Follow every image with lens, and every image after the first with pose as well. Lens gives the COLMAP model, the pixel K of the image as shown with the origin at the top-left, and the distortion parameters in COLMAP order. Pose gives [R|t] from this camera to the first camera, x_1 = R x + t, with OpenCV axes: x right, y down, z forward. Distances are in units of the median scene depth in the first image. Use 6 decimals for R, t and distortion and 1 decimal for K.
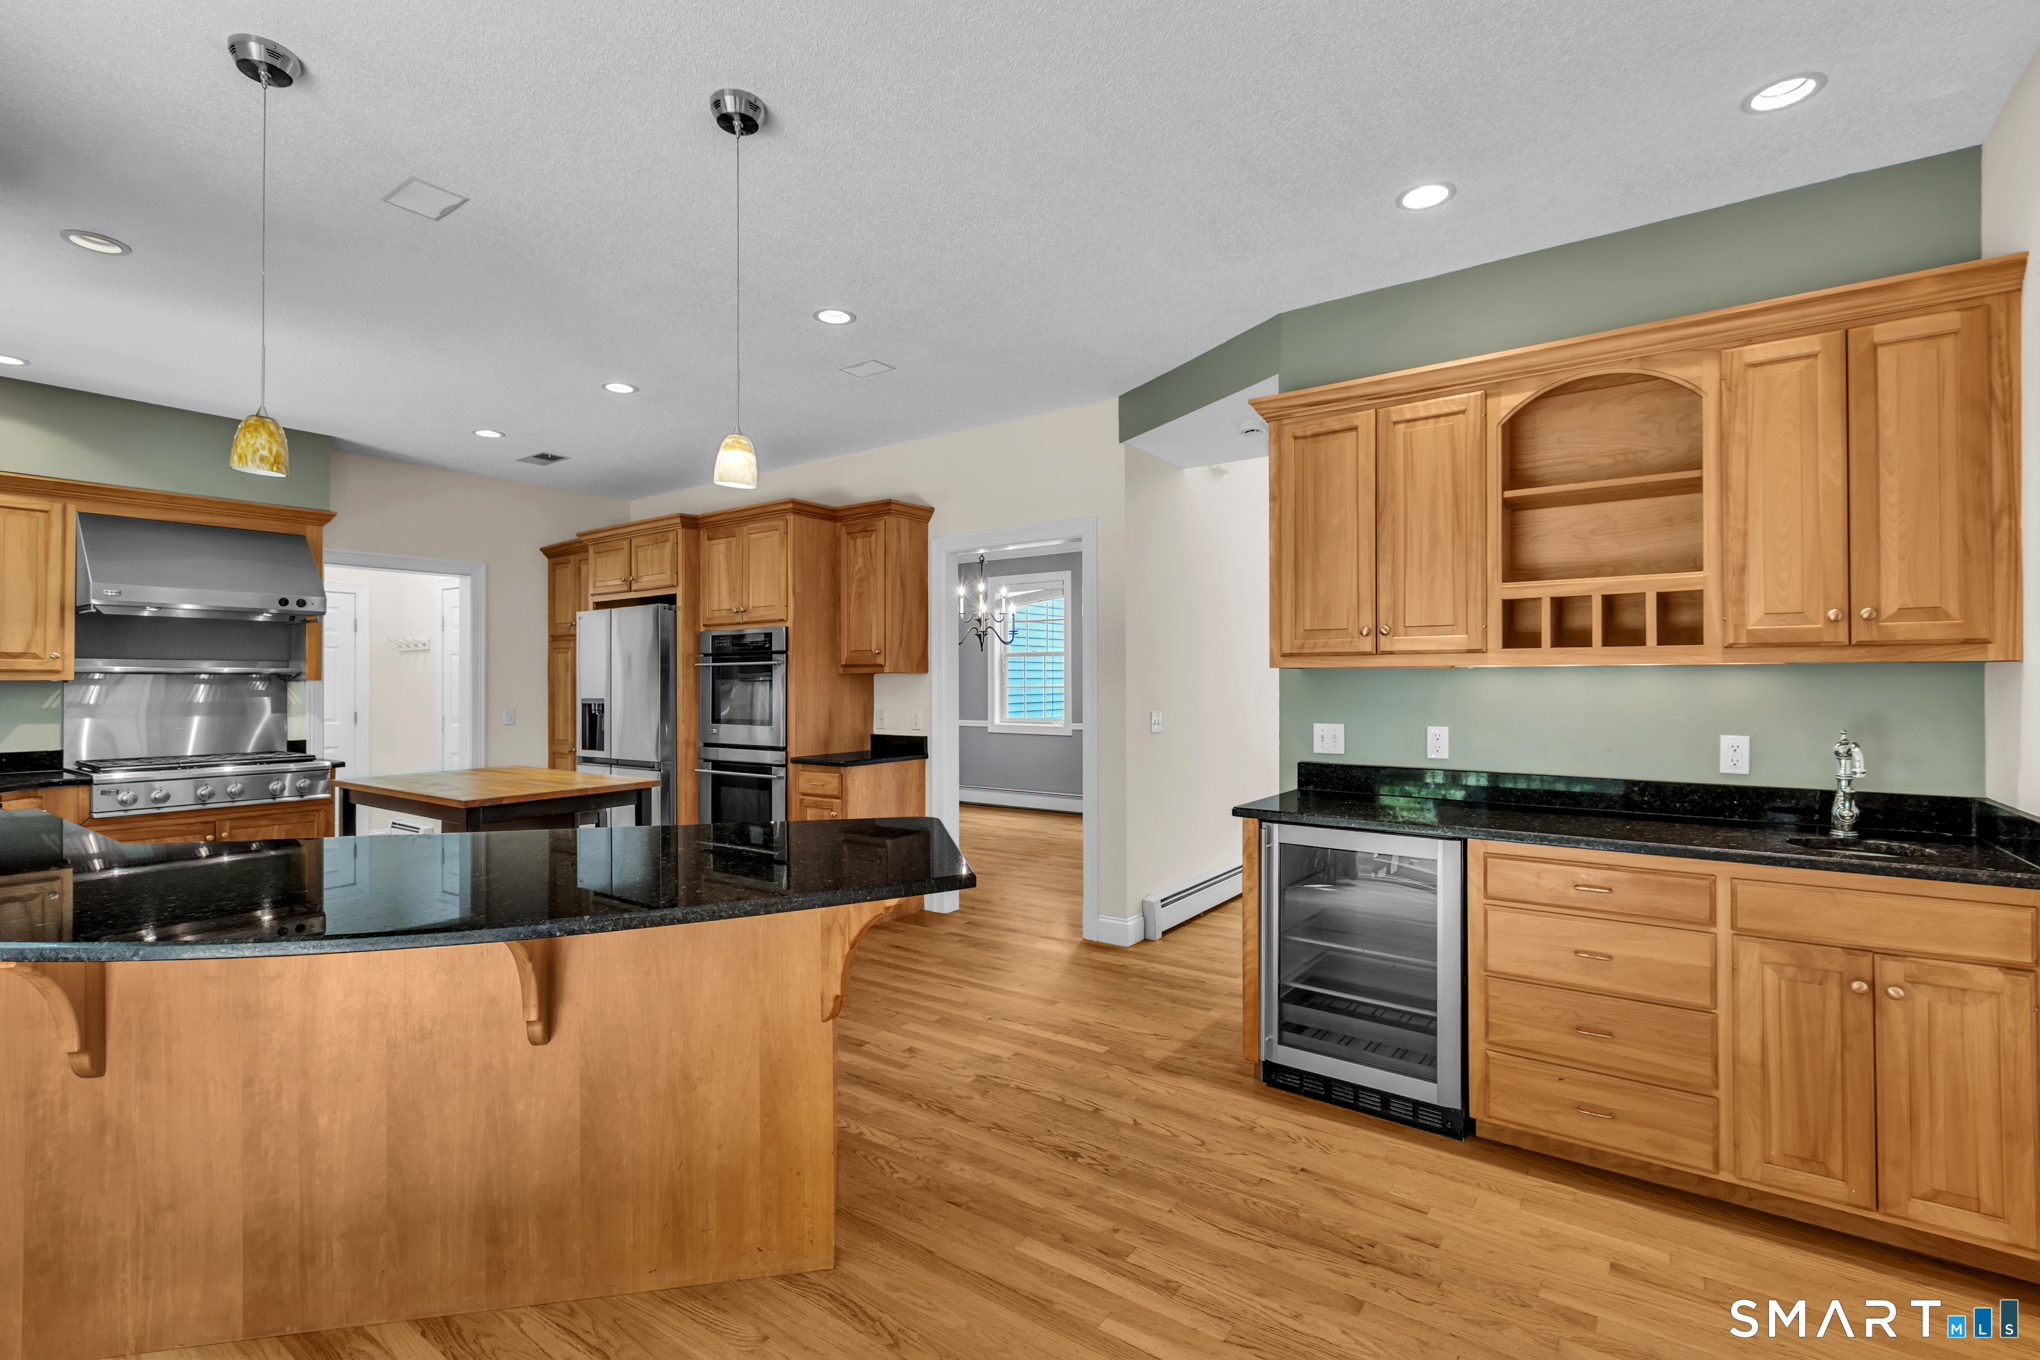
lens RADIAL K [[919.8, 0, 1028.1], [0, 919.8, 668.8], [0, 0, 1]] dist [0.000715, 0.000592]
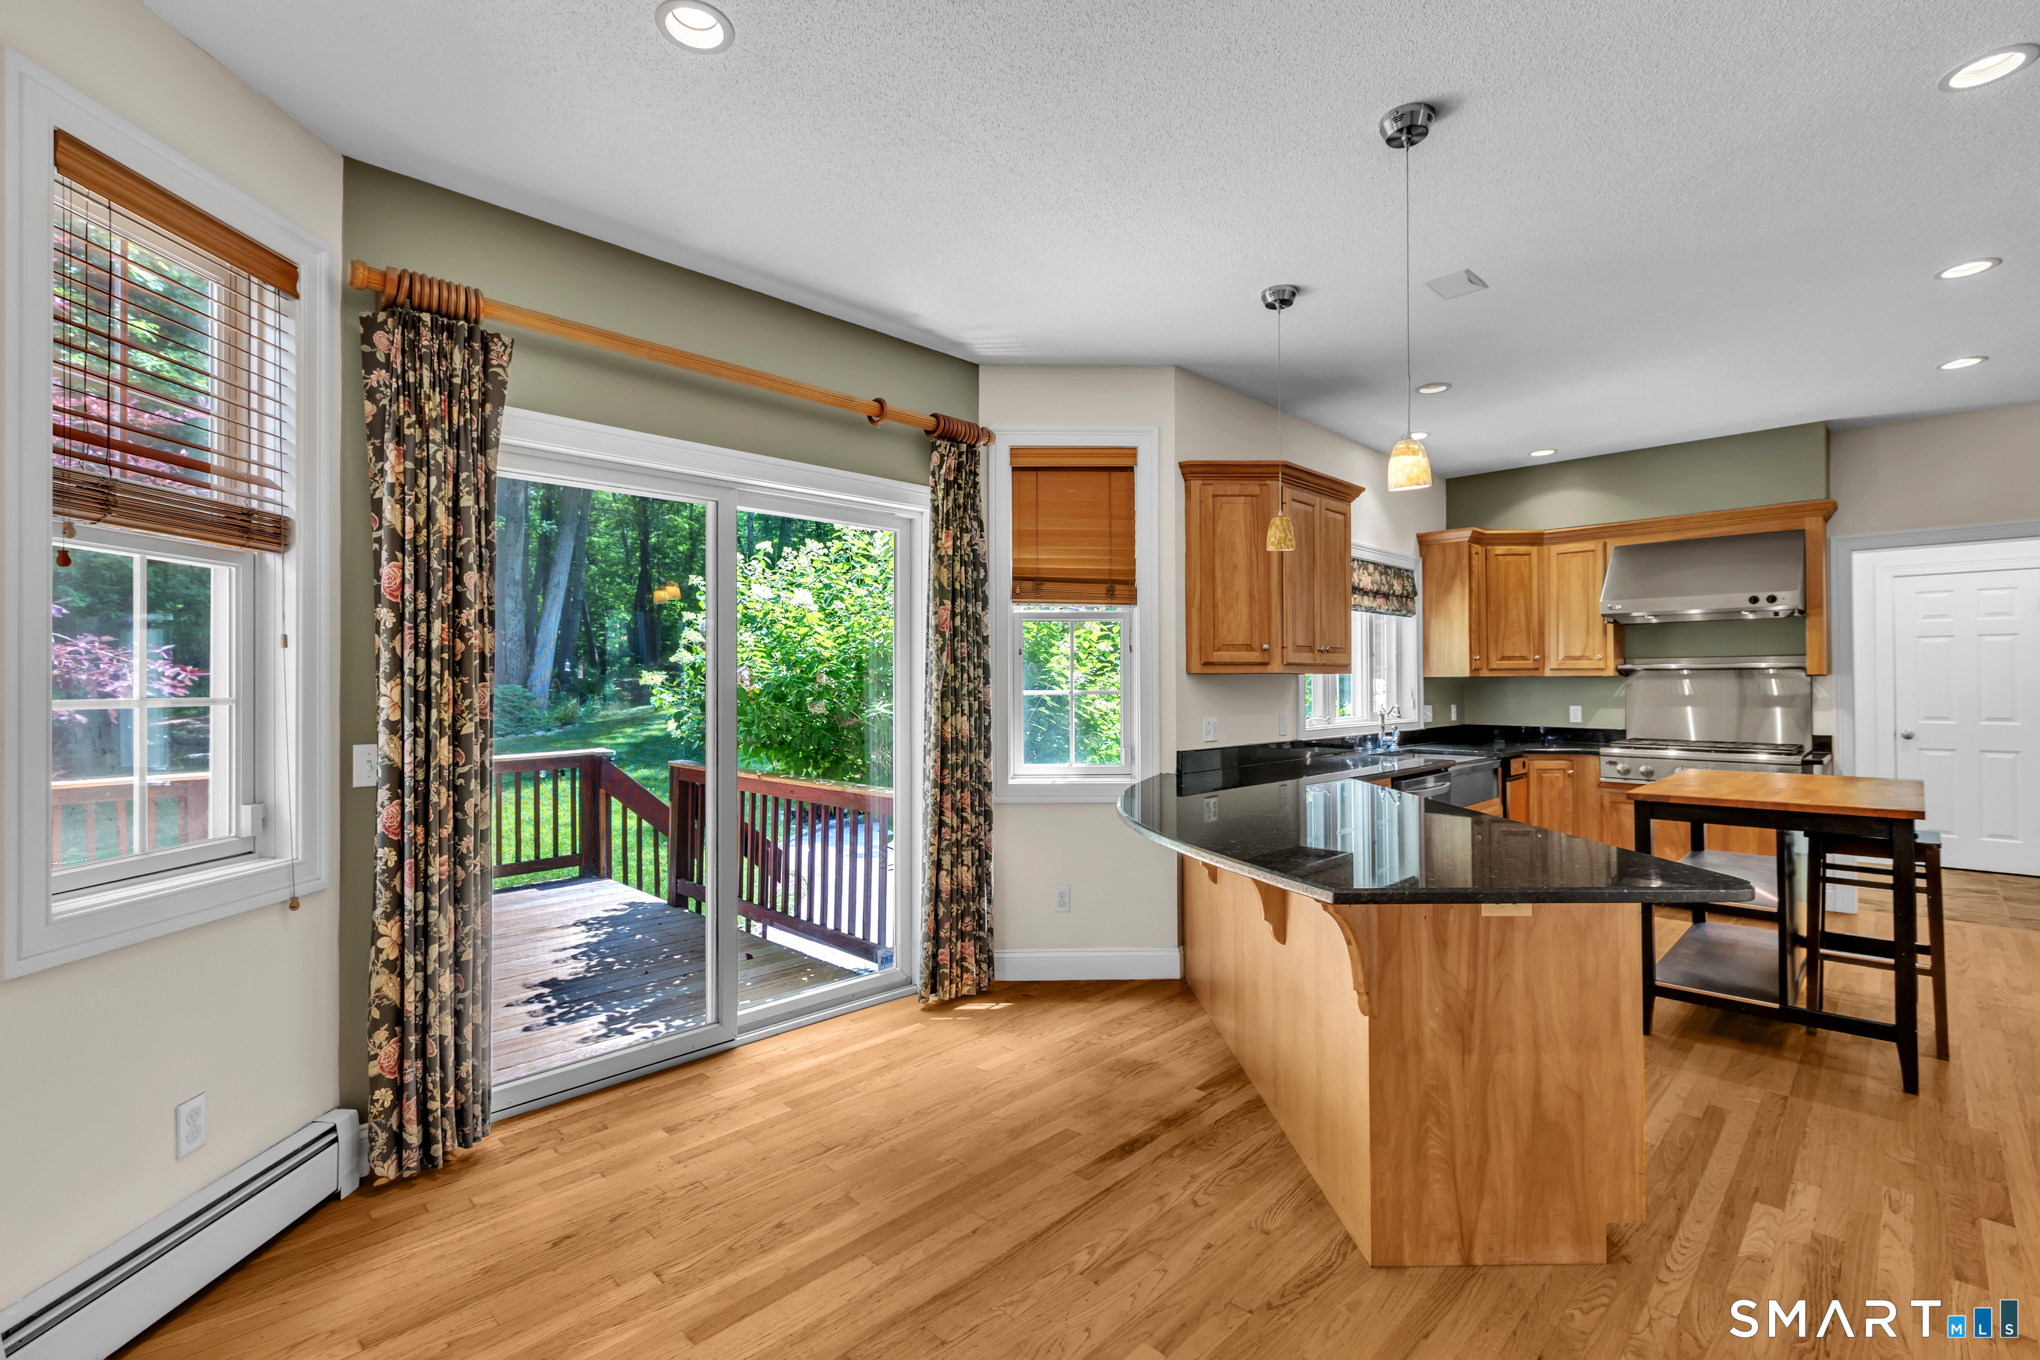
lens RADIAL K [[919.8, 0, 1009.1], [0, 919.8, 670.1], [0, 0, 1]] dist [0.000715, 0.000592]
pose [[-0.163871, -0.009495, -0.986436, 0.338202], [0.018742, 0.999743, -0.012736, 0.004030], [0.986304, -0.020575, -0.163651, 0.316365]]
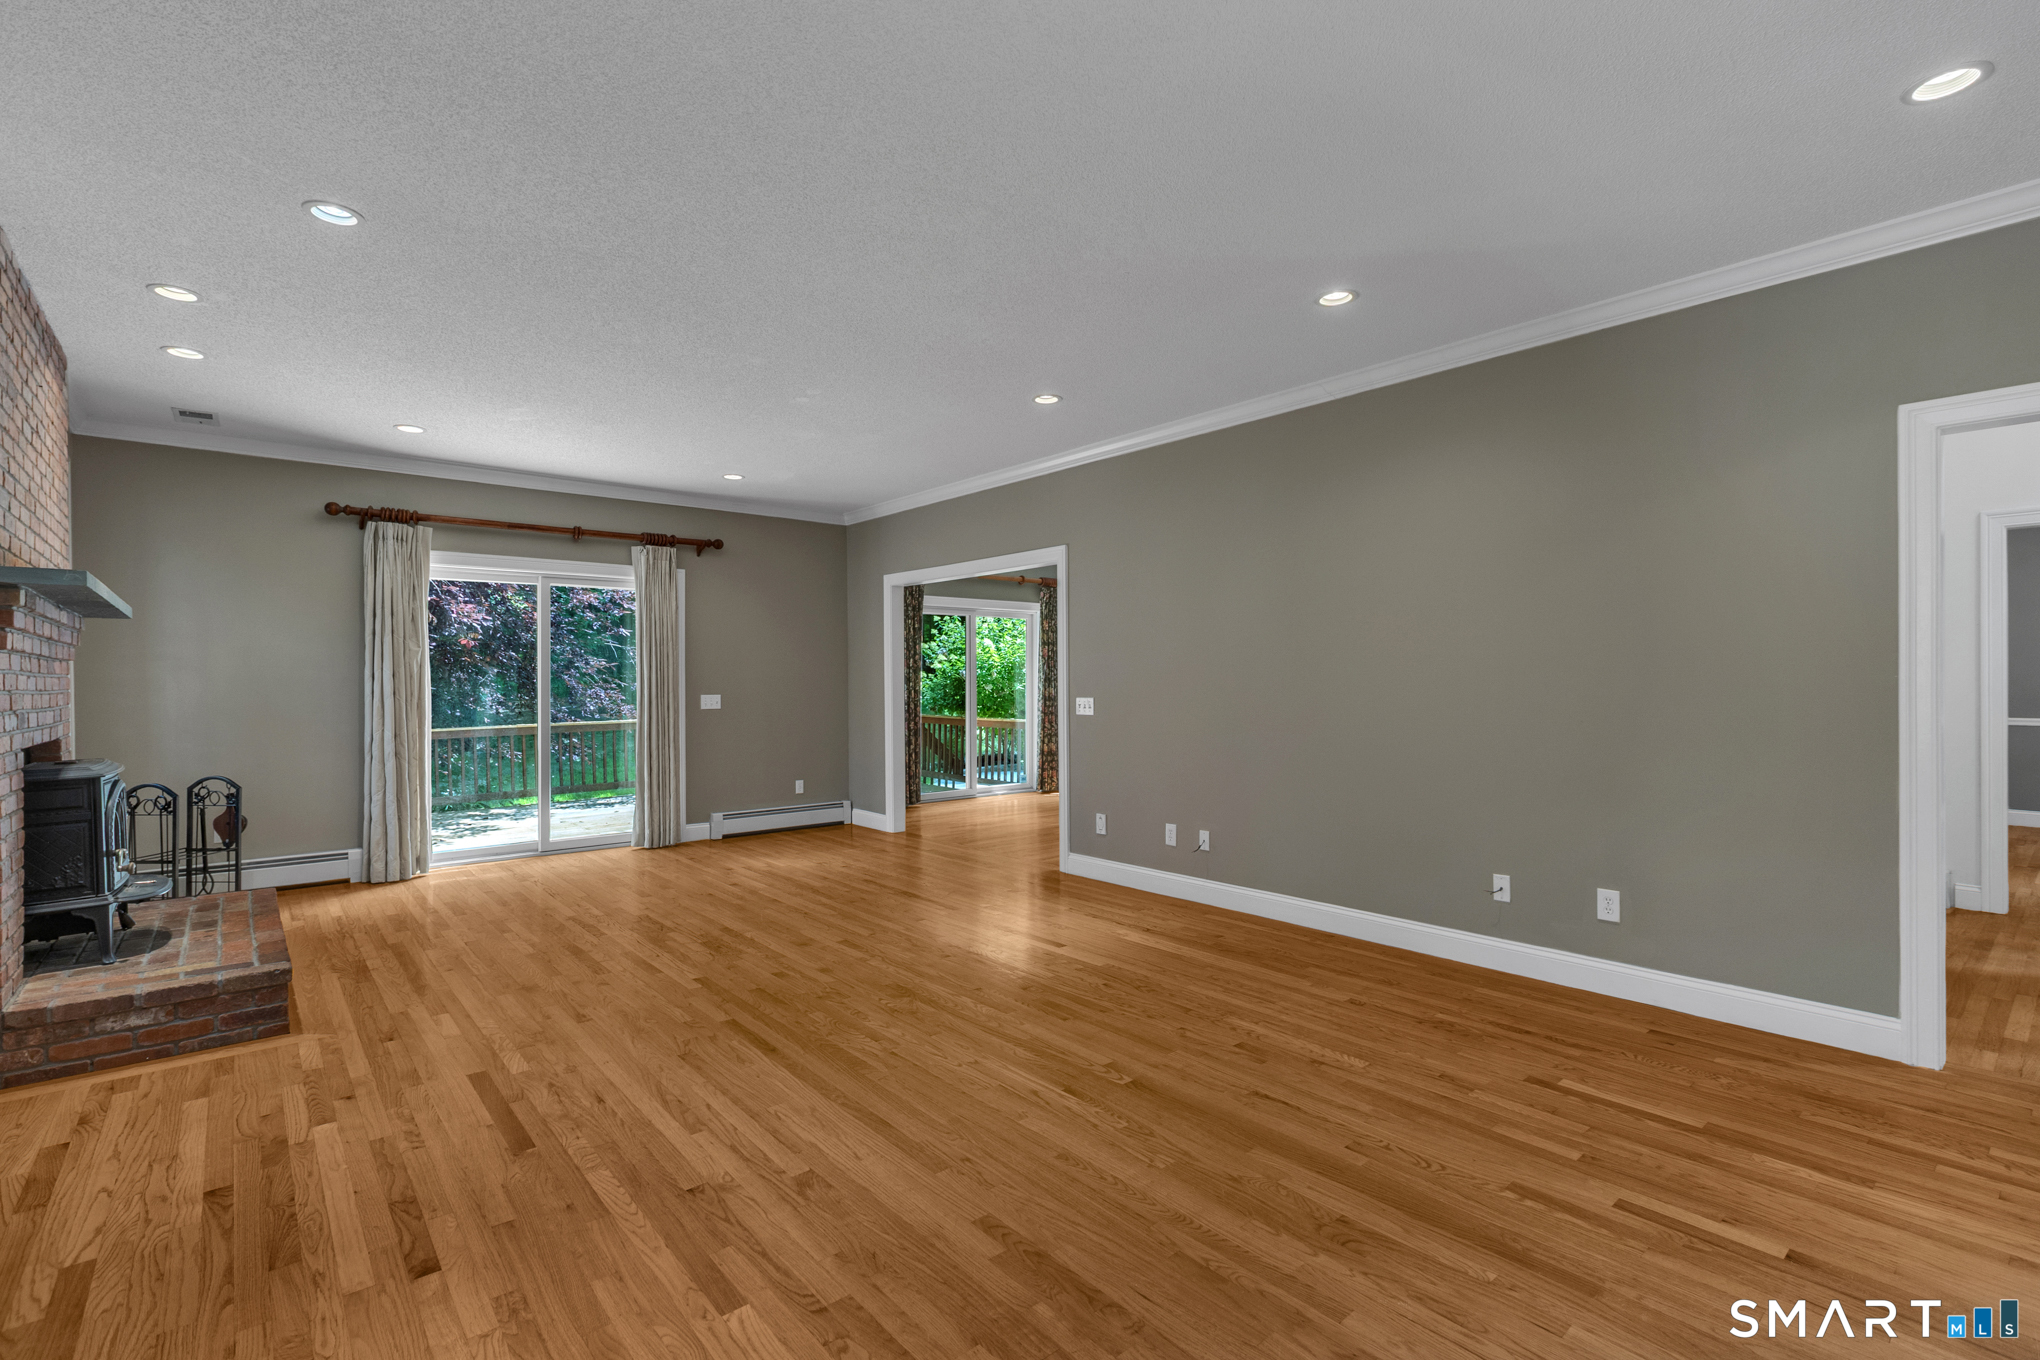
lens RADIAL K [[919.8, 0, 1034.8], [0, 919.8, 678.4], [0, 0, 1]] dist [0.000715, 0.000592]
pose [[-0.237535, 0.000955, -0.971379, 1.586595], [0.019624, 0.999800, -0.003816, 0.015916], [0.971181, -0.019969, -0.237506, 0.602066]]
